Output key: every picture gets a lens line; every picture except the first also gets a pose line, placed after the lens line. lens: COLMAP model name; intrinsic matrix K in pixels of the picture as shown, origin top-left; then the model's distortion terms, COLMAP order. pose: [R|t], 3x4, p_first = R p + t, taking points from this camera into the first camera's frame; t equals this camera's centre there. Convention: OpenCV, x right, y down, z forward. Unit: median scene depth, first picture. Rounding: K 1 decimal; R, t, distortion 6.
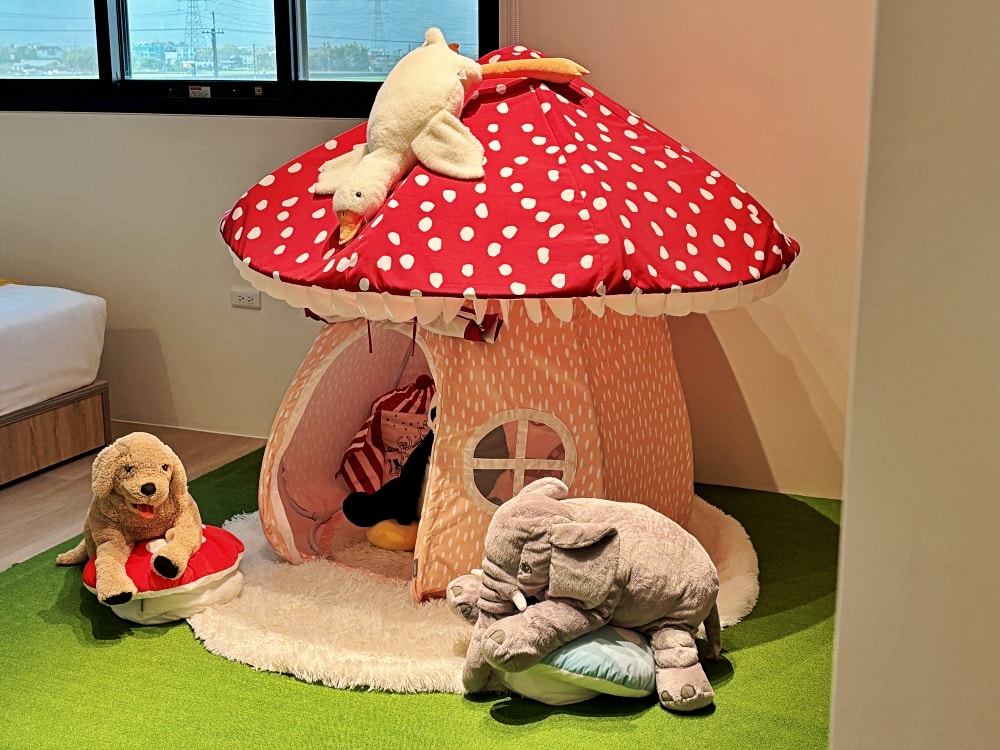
lens RADIAL K [[1346.6, 0, 501.1], [0, 1346.6, 384.4], [0, 0, 1]] dist [0.065043, 0.000000]
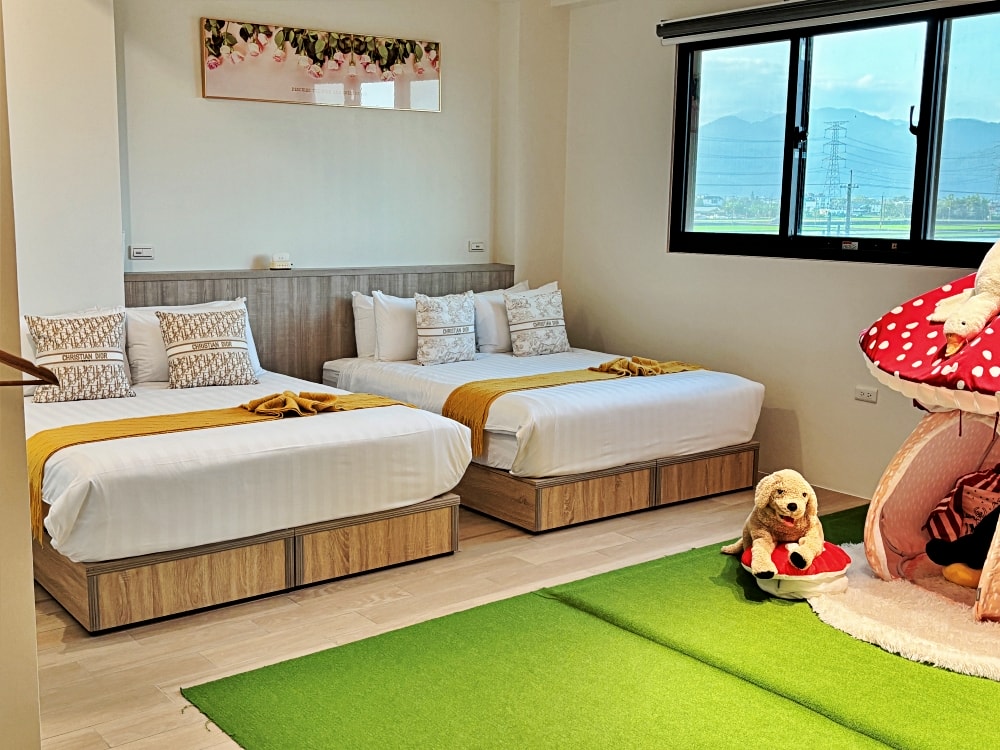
lens RADIAL K [[1118.7, 0, 500.5], [0, 1118.7, 378.1], [0, 0, 1]] dist [0.037751, 0.000000]
pose [[0.878104, 0.092263, -0.469490, 0.027209], [-0.131275, 0.990035, -0.050968, 0.039016], [0.460109, 0.106387, 0.881465, -0.255172]]
